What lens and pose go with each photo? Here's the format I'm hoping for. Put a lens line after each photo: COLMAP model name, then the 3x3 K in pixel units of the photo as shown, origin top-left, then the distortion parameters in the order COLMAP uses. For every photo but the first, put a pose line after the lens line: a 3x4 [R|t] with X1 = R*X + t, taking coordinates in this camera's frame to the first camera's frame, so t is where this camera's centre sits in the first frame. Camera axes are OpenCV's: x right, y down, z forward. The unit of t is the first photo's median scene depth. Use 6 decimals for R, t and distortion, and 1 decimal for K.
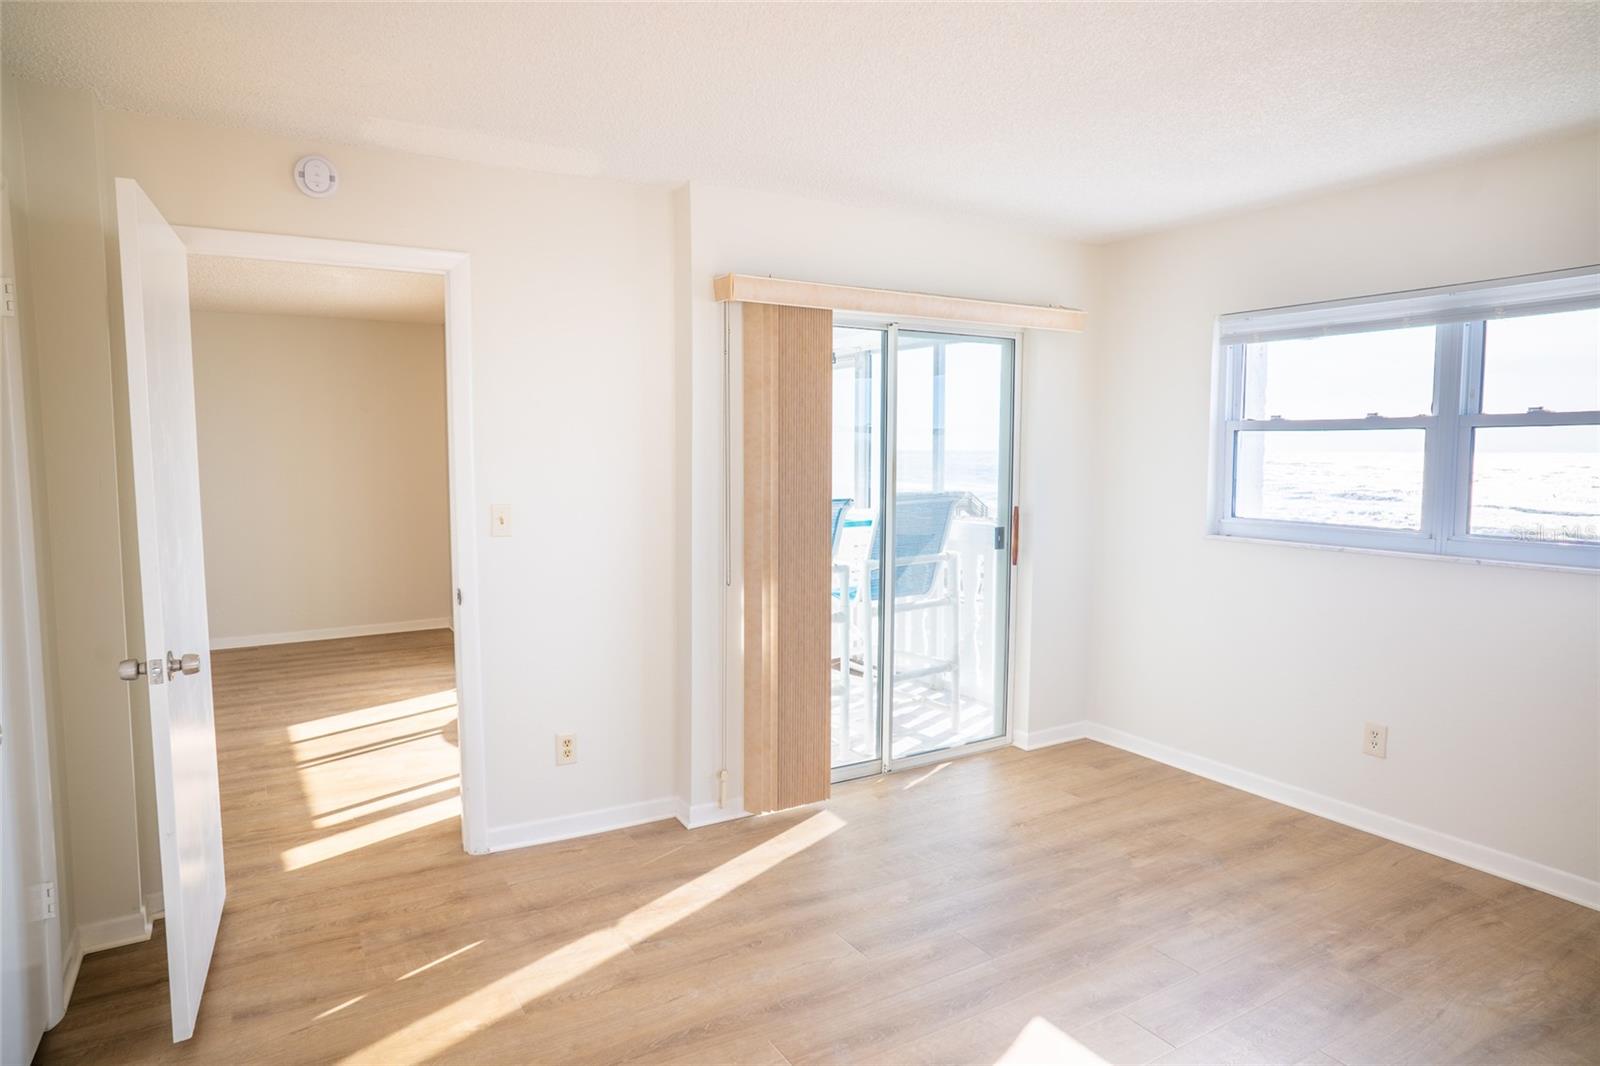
lens RADIAL K [[942.2, 0, 795.7], [0, 942.2, 532.2], [0, 0, 1]] dist [-0.060784, 0.041460]
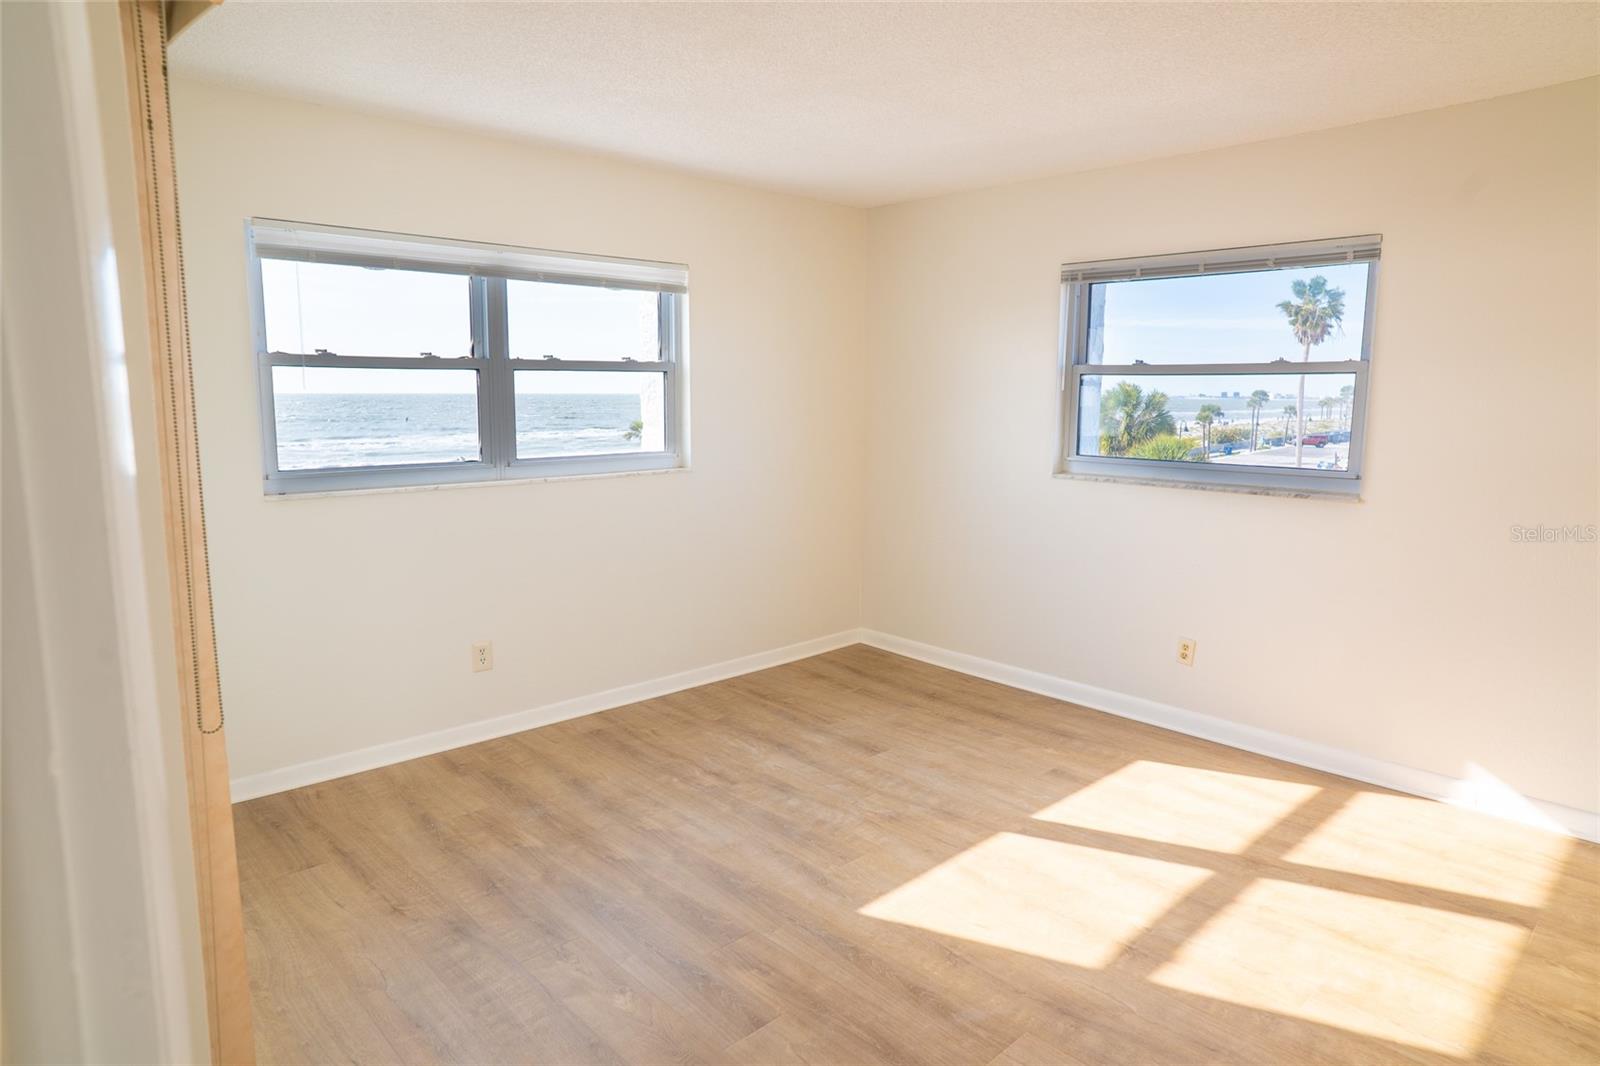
lens RADIAL K [[942.2, 0, 795.7], [0, 942.2, 532.2], [0, 0, 1]] dist [-0.060784, 0.041460]
pose [[-0.214046, -0.143797, 0.966182, -0.526014], [0.080662, 0.983126, 0.164188, -0.074766], [-0.973488, 0.113078, -0.198835, 0.888986]]
